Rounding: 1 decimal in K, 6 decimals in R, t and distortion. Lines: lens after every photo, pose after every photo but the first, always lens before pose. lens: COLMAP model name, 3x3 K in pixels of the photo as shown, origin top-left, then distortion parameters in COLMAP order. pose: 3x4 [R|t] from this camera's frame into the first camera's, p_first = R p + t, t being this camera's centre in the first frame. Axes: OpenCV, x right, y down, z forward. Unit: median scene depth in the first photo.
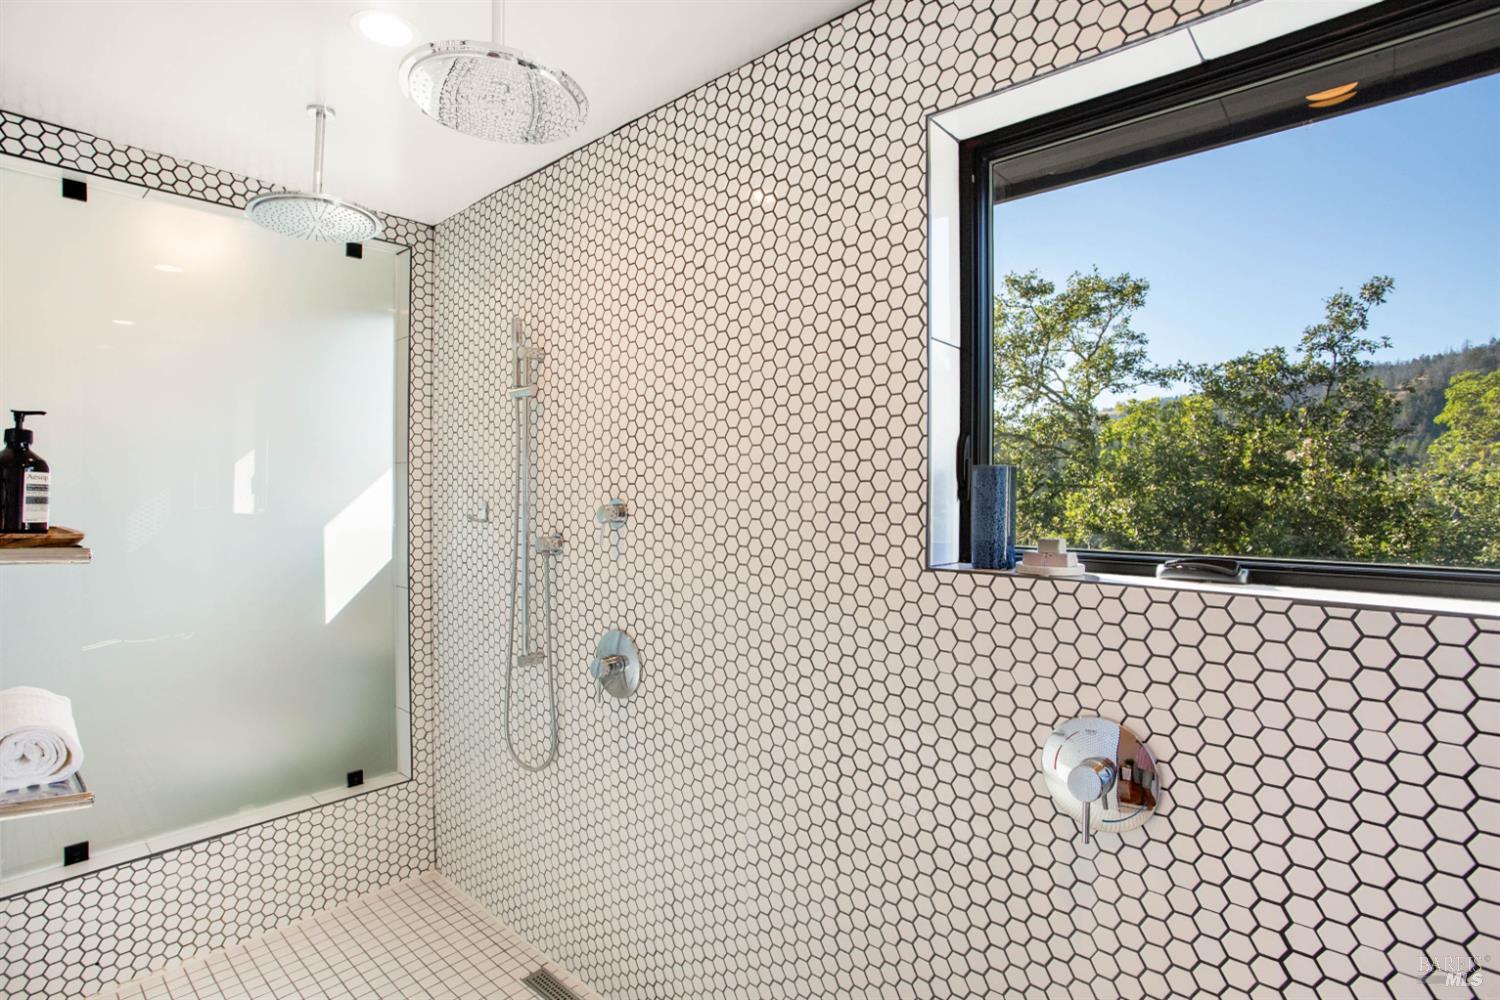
lens RADIAL K [[756.1, 0, 750.0], [0, 756.1, 500.0], [0, 0, 1]] dist [-0.047454, 0.023626]
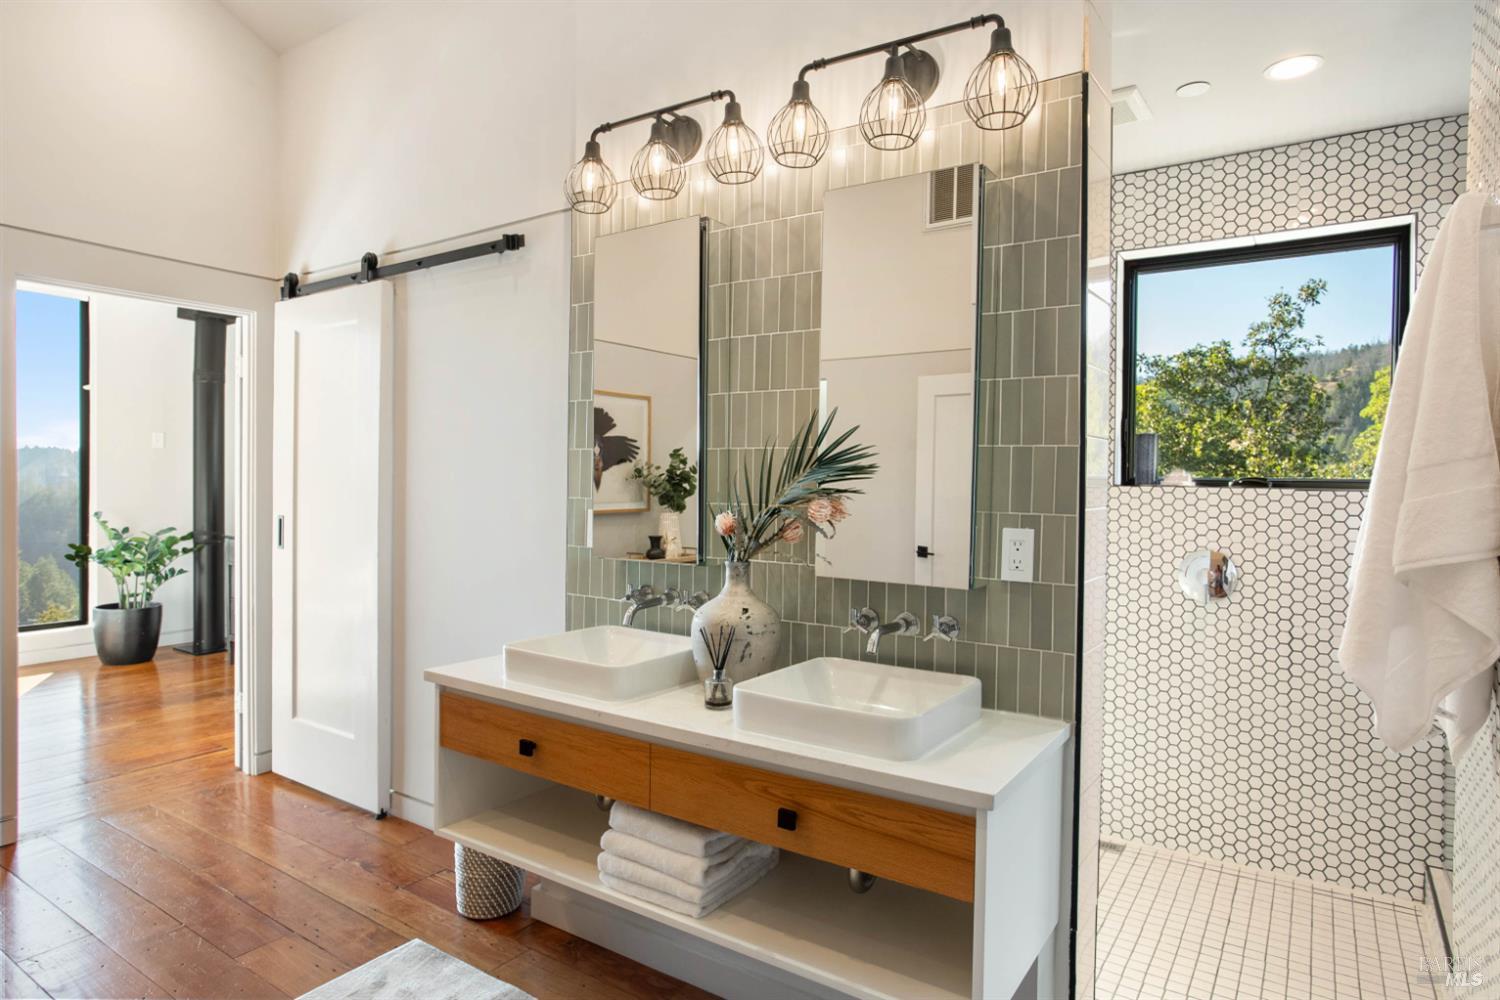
lens RADIAL K [[912.6, 0, 750.1], [0, 912.6, 497.5], [0, 0, 1]] dist [0.000346, 0.002298]
pose [[0.987541, 0.008314, 0.157140, -0.162620], [-0.008752, 0.999960, 0.002095, 0.019102], [-0.157116, -0.003444, 0.987574, -0.181068]]
